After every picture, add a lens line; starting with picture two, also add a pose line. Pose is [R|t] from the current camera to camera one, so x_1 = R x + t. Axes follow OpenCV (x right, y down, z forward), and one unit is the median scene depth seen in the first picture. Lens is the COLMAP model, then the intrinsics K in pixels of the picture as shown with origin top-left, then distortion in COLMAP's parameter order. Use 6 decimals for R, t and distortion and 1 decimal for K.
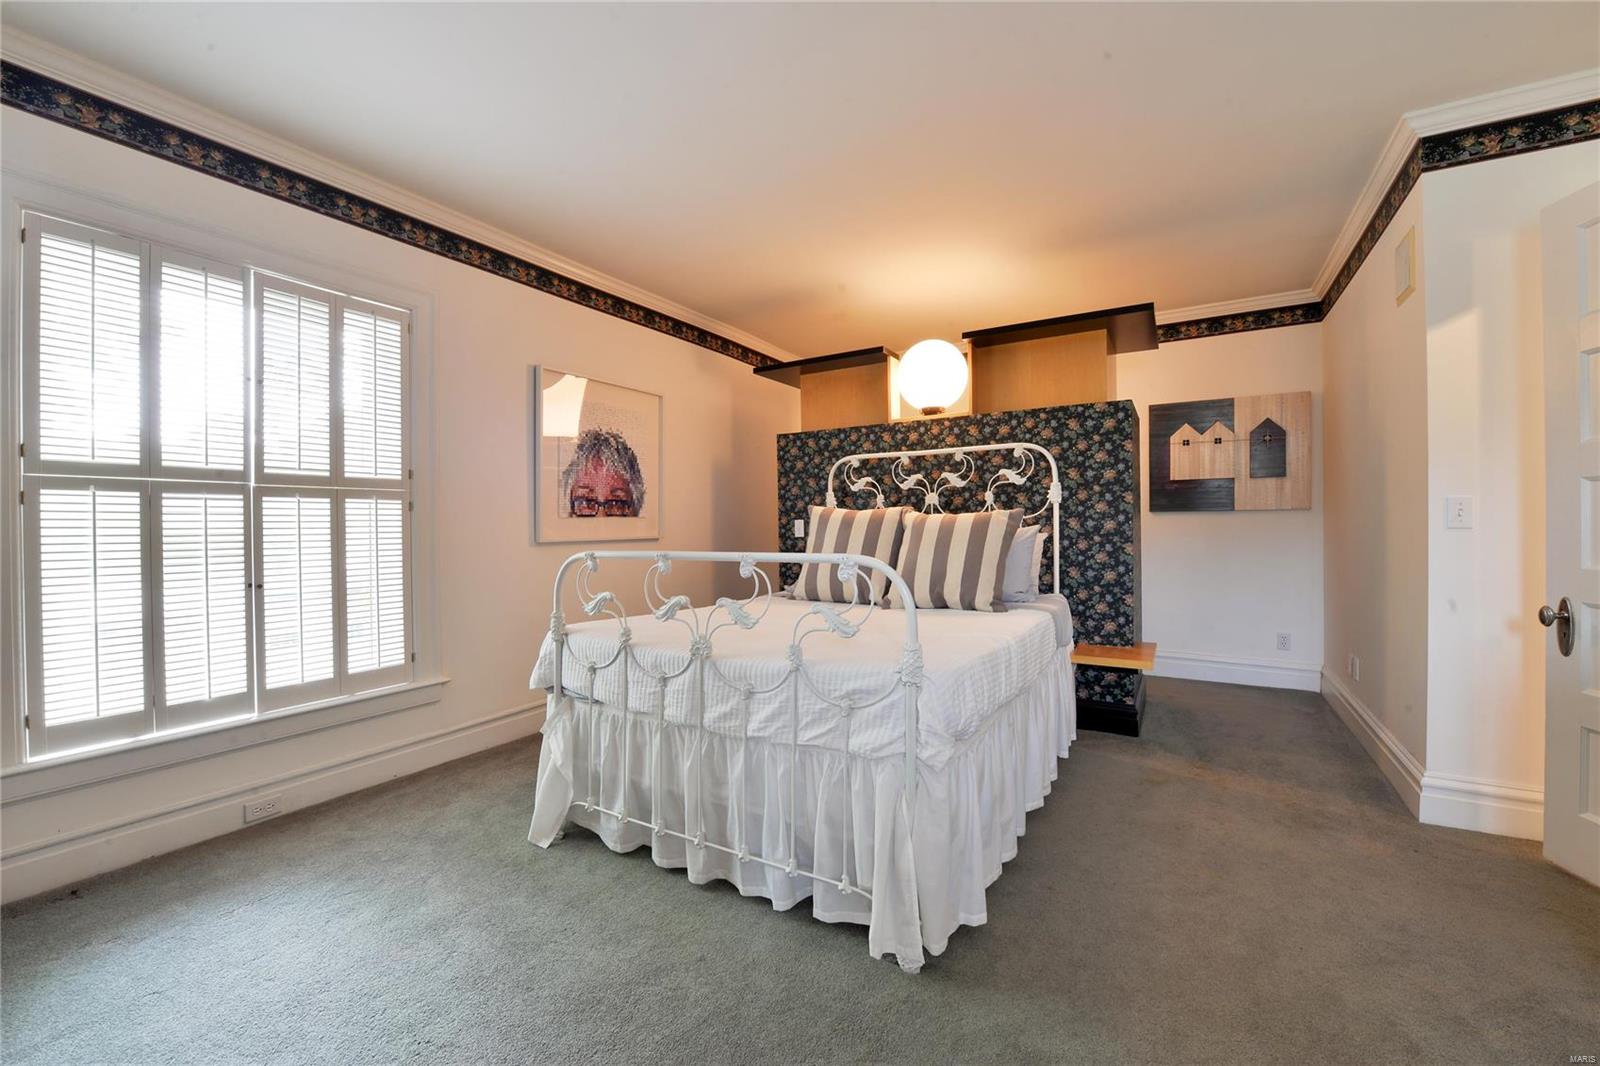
lens RADIAL K [[638.9, 0, 803.5], [0, 638.9, 526.4], [0, 0, 1]] dist [-0.019734, -0.000748]
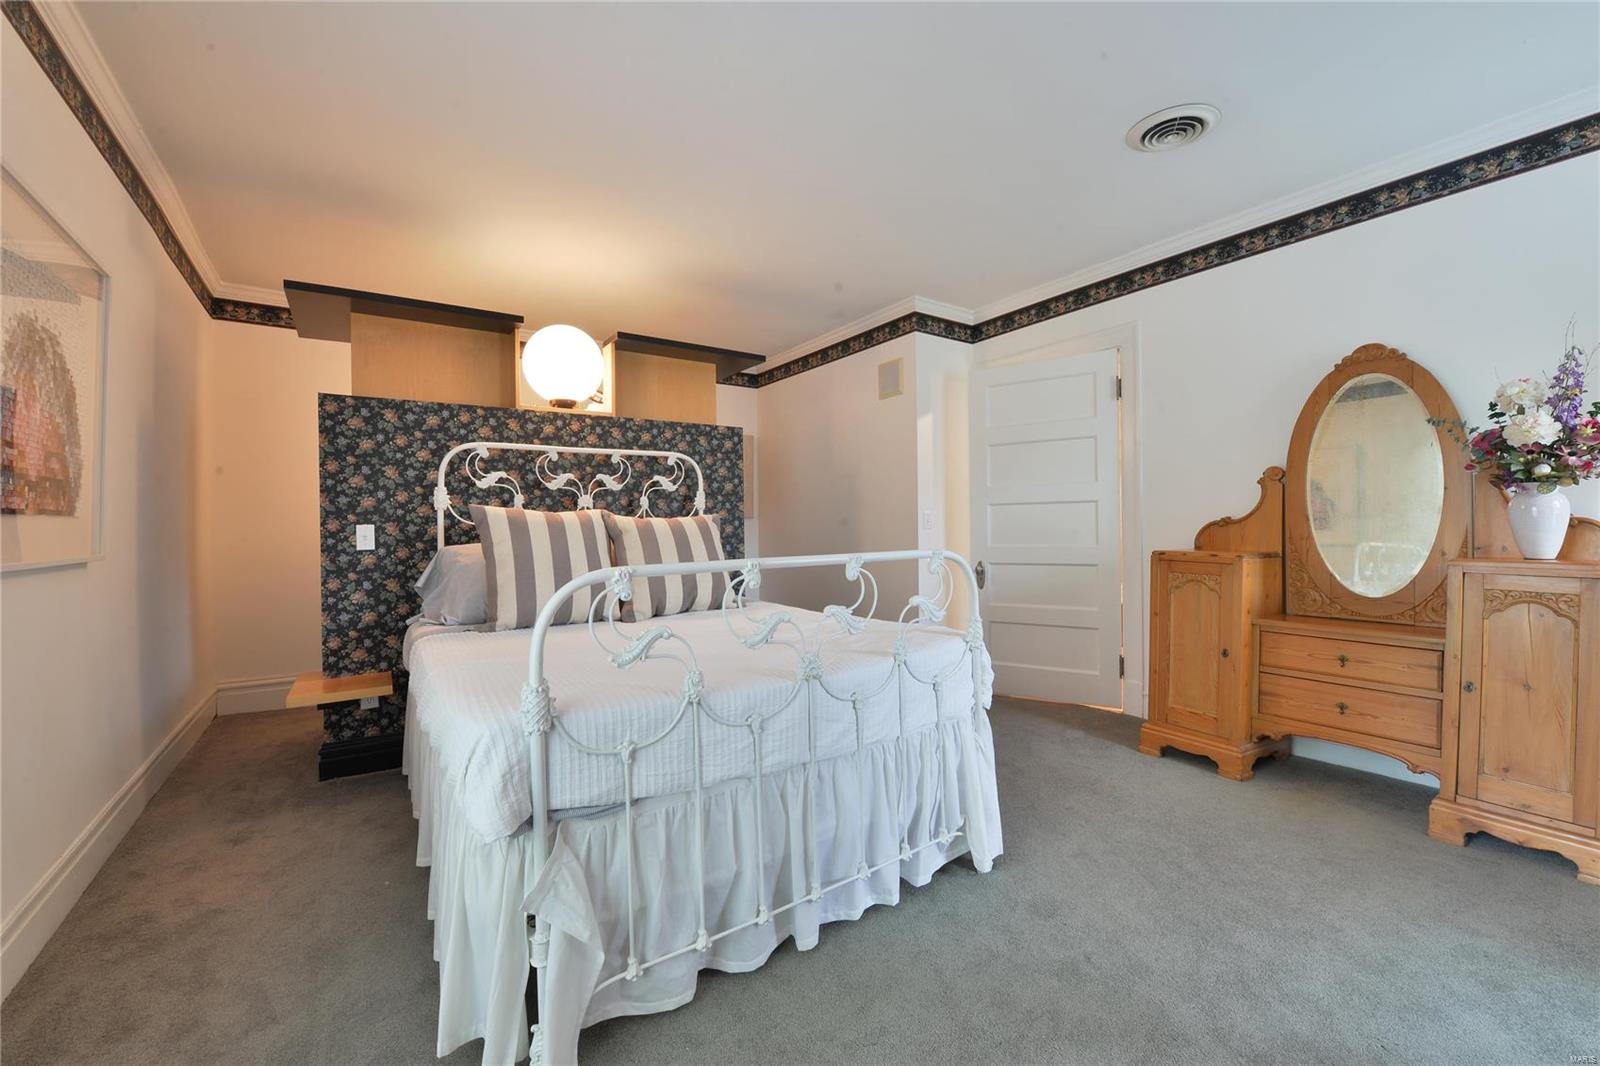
lens RADIAL K [[653.9, 0, 776.6], [0, 653.9, 520.7], [0, 0, 1]] dist [-0.019888, -0.000126]
pose [[0.404750, 0.010135, 0.914371, -0.526920], [0.012956, 0.999775, -0.016817, 0.003176], [-0.914336, 0.018653, 0.404527, 0.363650]]
